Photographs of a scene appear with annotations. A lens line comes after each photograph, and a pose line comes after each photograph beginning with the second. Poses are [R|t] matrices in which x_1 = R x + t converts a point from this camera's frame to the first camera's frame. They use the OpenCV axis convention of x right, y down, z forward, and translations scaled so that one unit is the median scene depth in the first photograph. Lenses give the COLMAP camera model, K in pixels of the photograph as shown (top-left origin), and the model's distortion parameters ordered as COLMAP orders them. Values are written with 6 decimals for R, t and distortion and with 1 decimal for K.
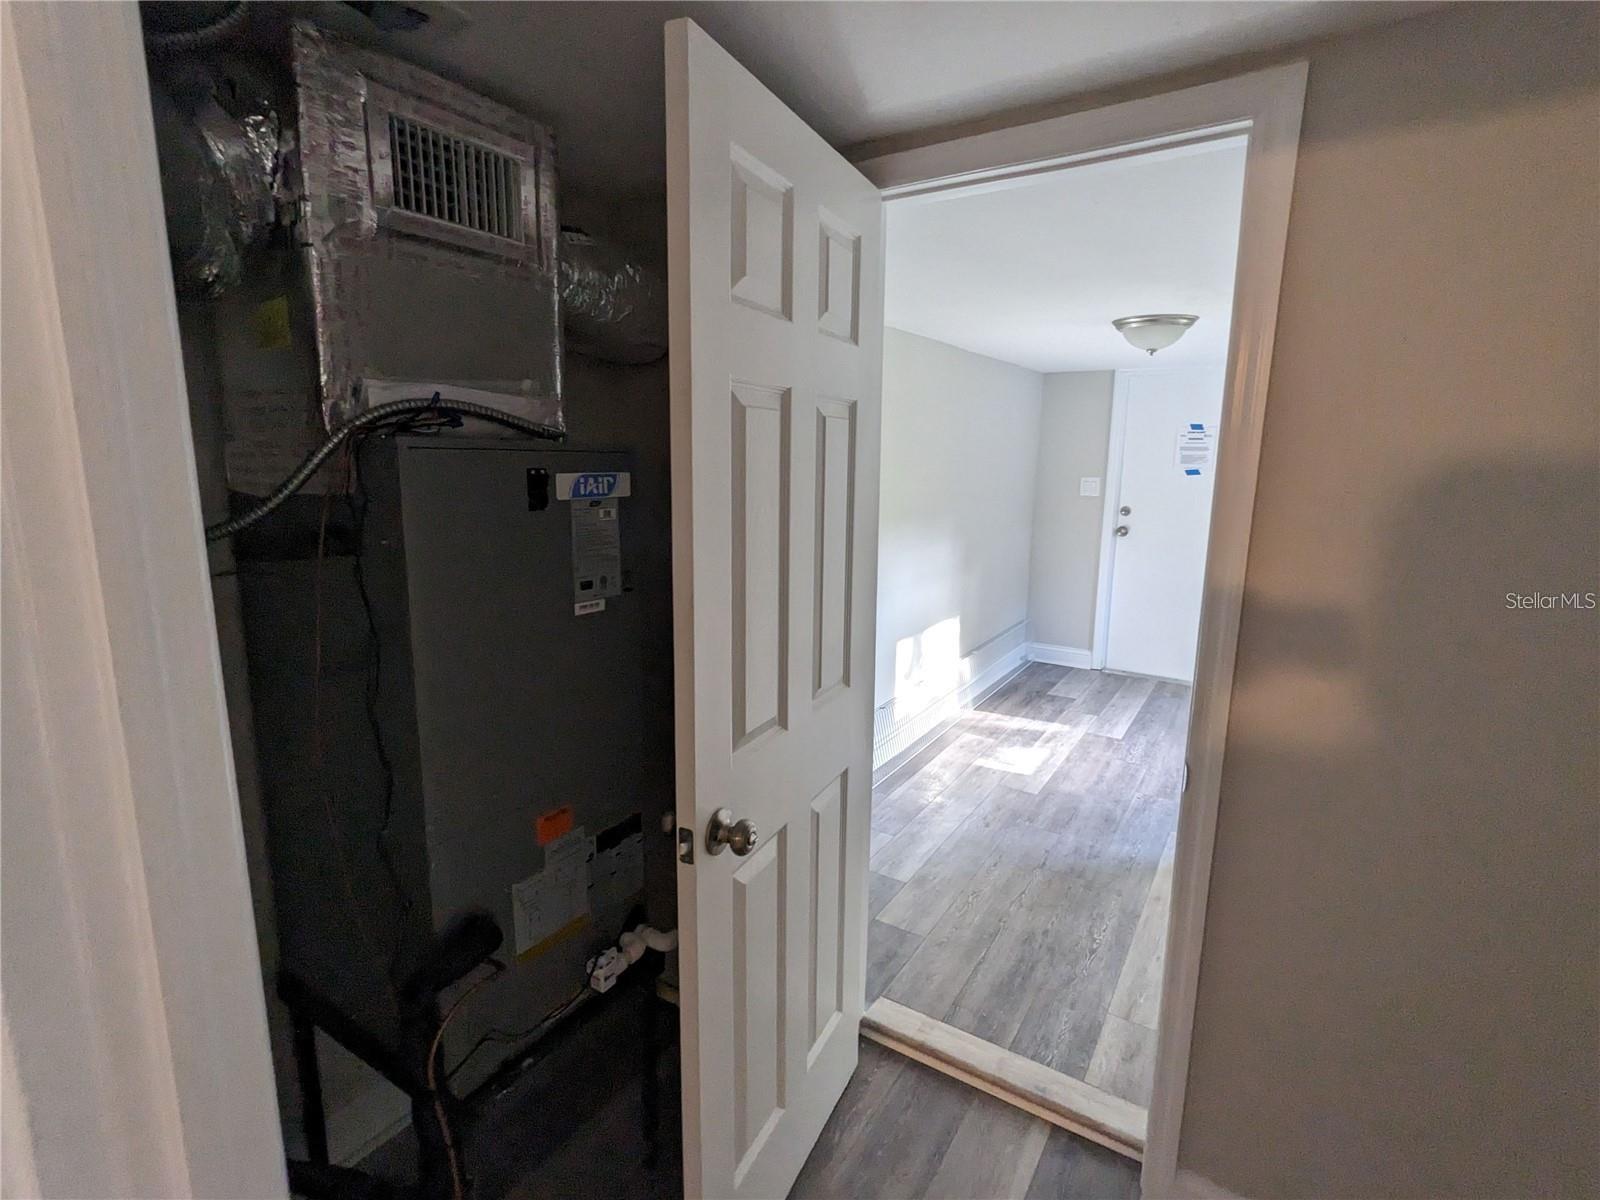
lens RADIAL K [[772.8, 0, 800.0], [0, 772.8, 600.0], [0, 0, 1]] dist [-0.014630, 0.001221]
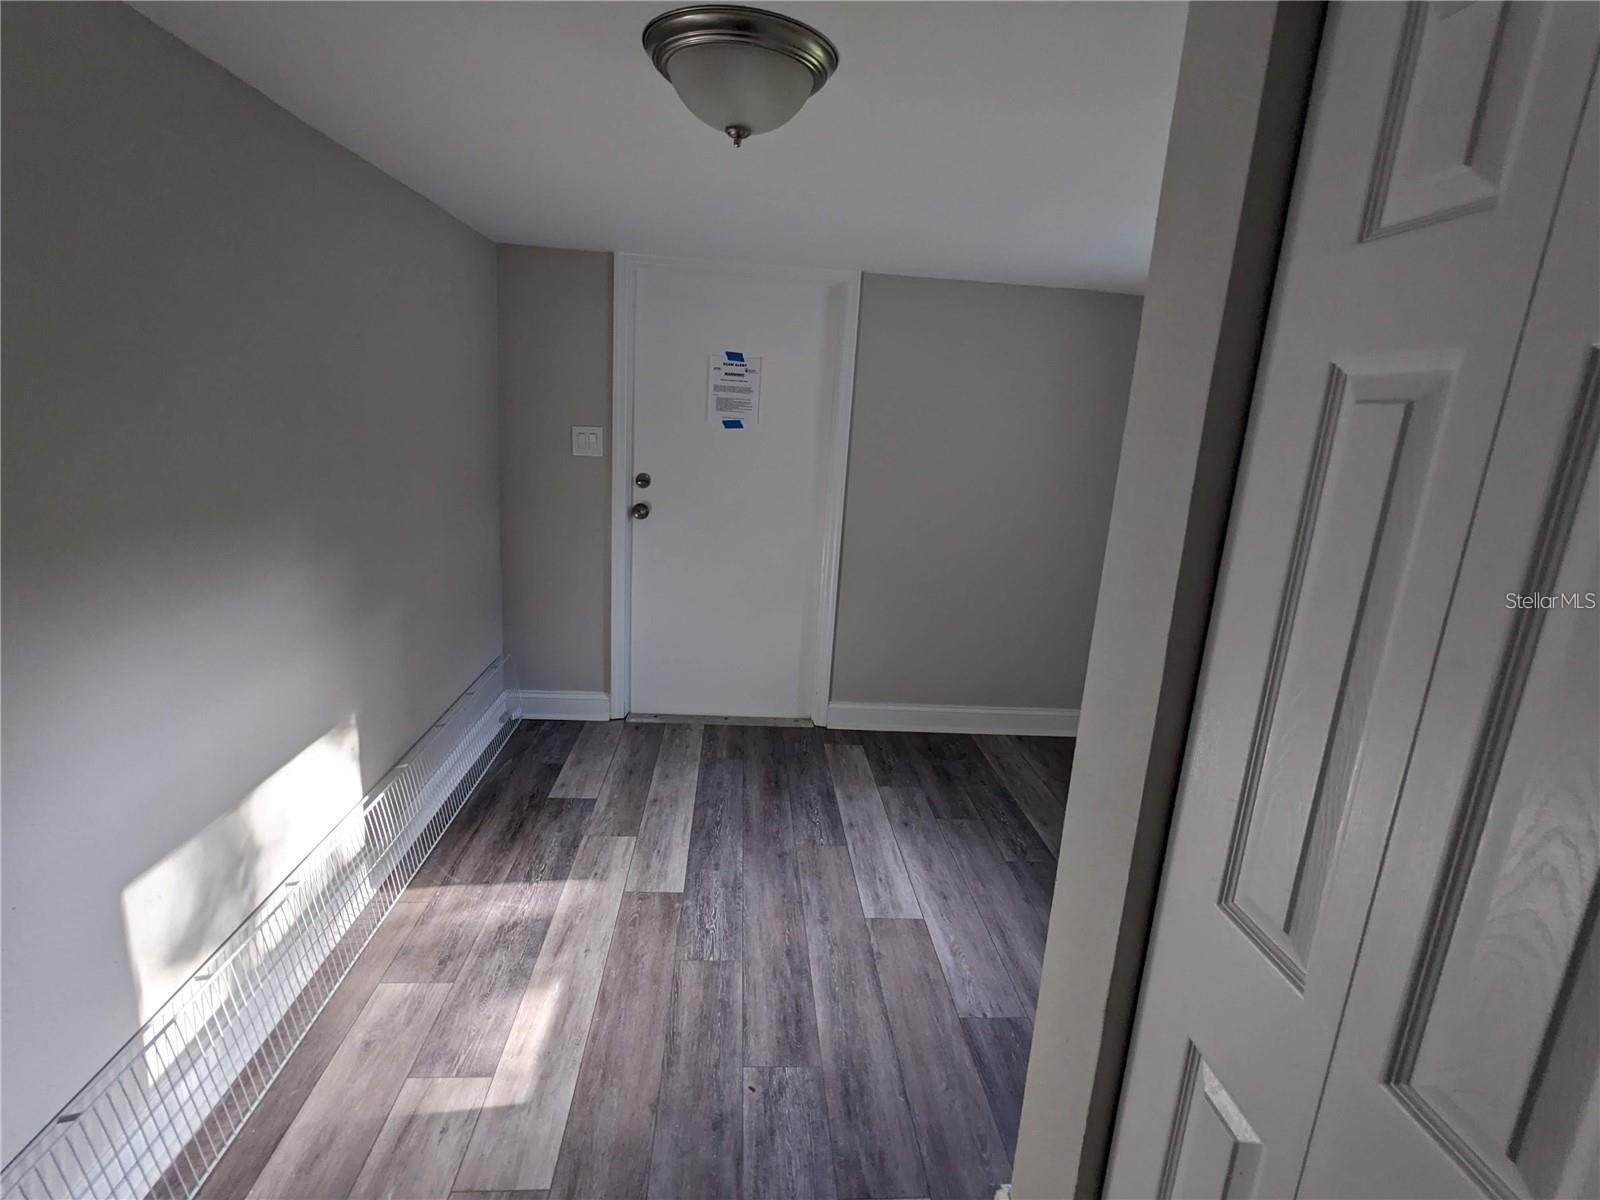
lens RADIAL K [[772.8, 0, 800.0], [0, 772.8, 600.0], [0, 0, 1]] dist [-0.014630, 0.001221]
pose [[0.801633, -0.099336, 0.589505, 0.154806], [0.054623, 0.994144, 0.093242, -0.079870], [-0.595316, -0.042546, 0.802365, 0.455730]]
